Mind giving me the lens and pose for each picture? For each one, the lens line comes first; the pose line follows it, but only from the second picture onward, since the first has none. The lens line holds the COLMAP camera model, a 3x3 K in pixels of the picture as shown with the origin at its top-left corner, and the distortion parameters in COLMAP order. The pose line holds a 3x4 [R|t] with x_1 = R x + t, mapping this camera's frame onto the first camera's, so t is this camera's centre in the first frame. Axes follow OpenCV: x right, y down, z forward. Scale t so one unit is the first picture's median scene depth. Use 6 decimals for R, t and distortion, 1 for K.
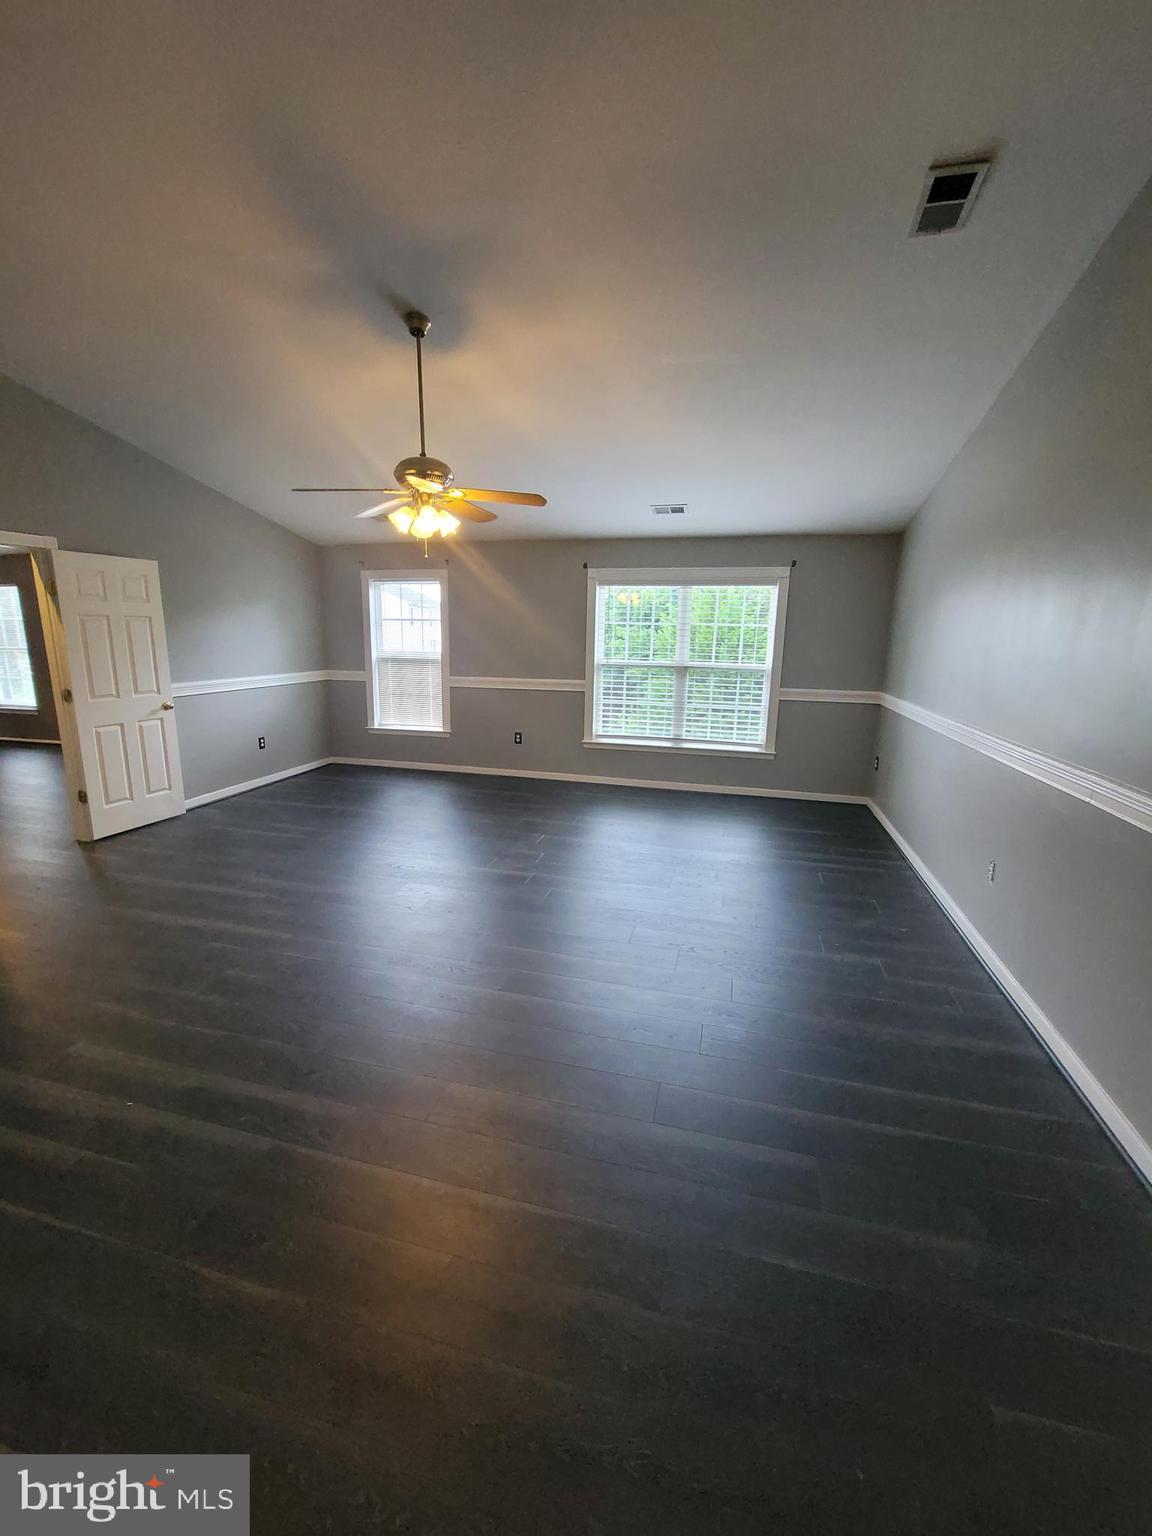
lens RADIAL K [[621.0, 0, 571.1], [0, 621.0, 762.1], [0, 0, 1]] dist [-0.000356, 0.000045]
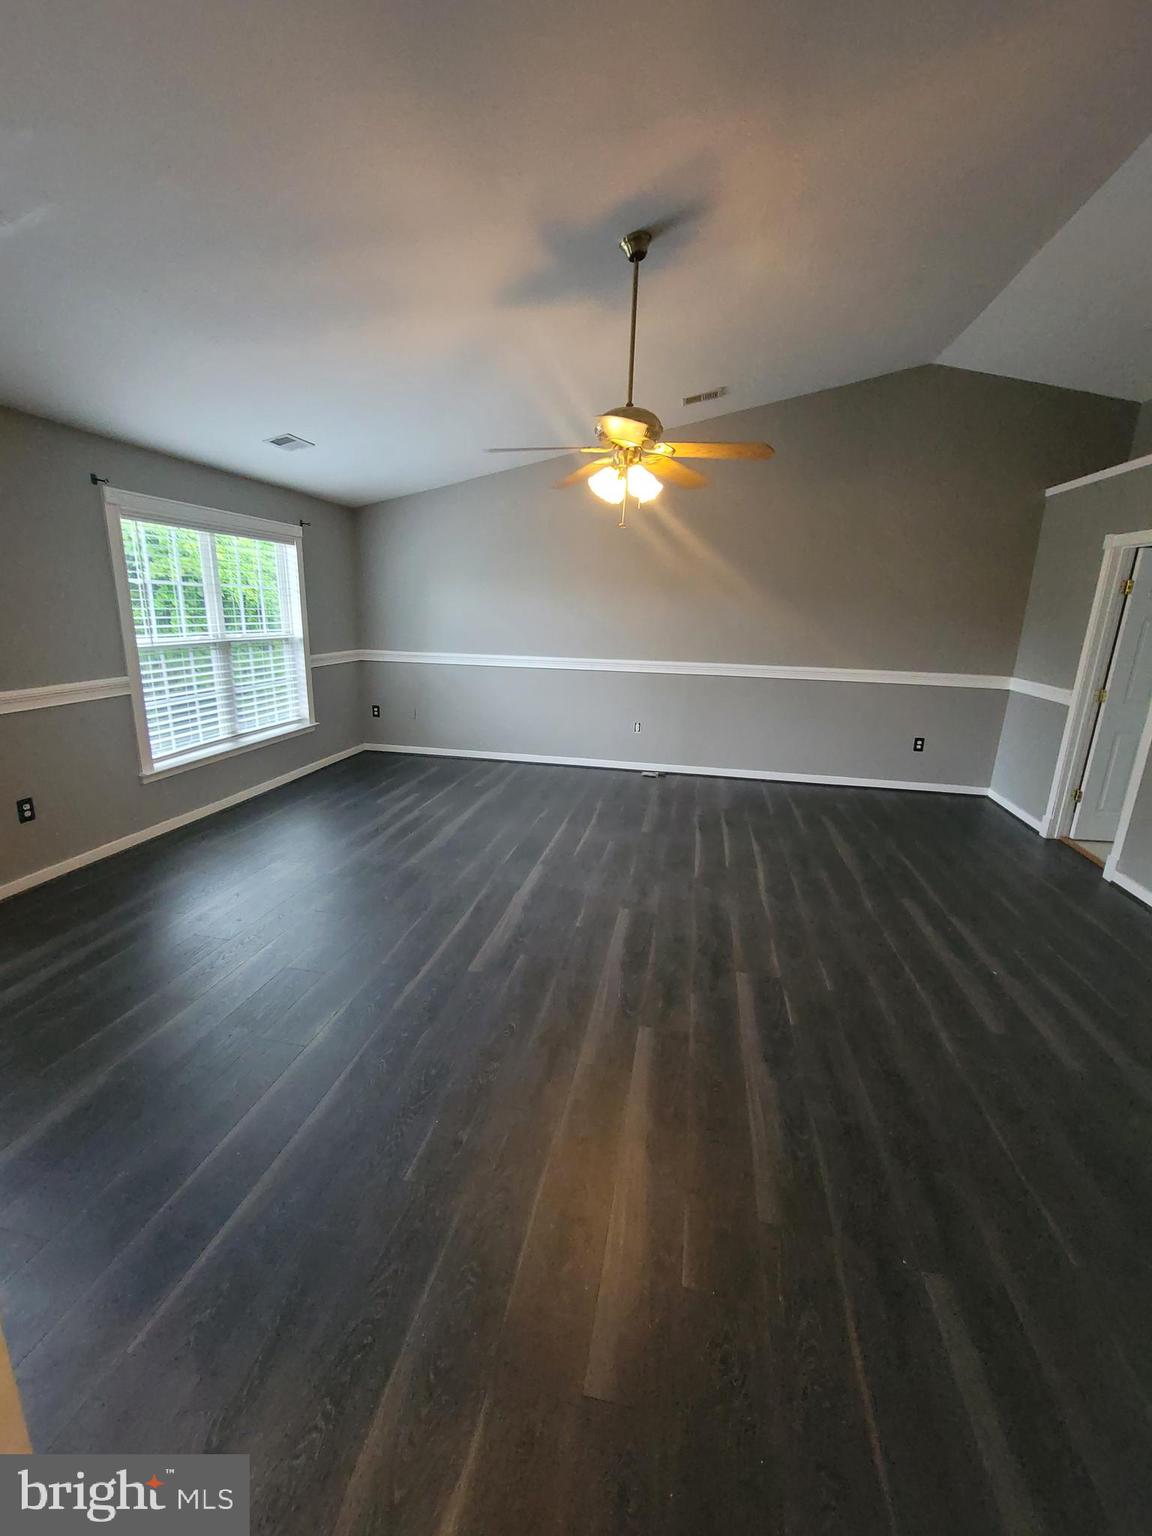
lens RADIAL K [[621.0, 0, 571.1], [0, 621.0, 762.1], [0, 0, 1]] dist [-0.000356, 0.000045]
pose [[-0.042708, -0.261710, 0.964201, -0.632735], [0.181347, 0.947020, 0.265078, -0.141449], [-0.982491, 0.186176, 0.007015, 0.617228]]
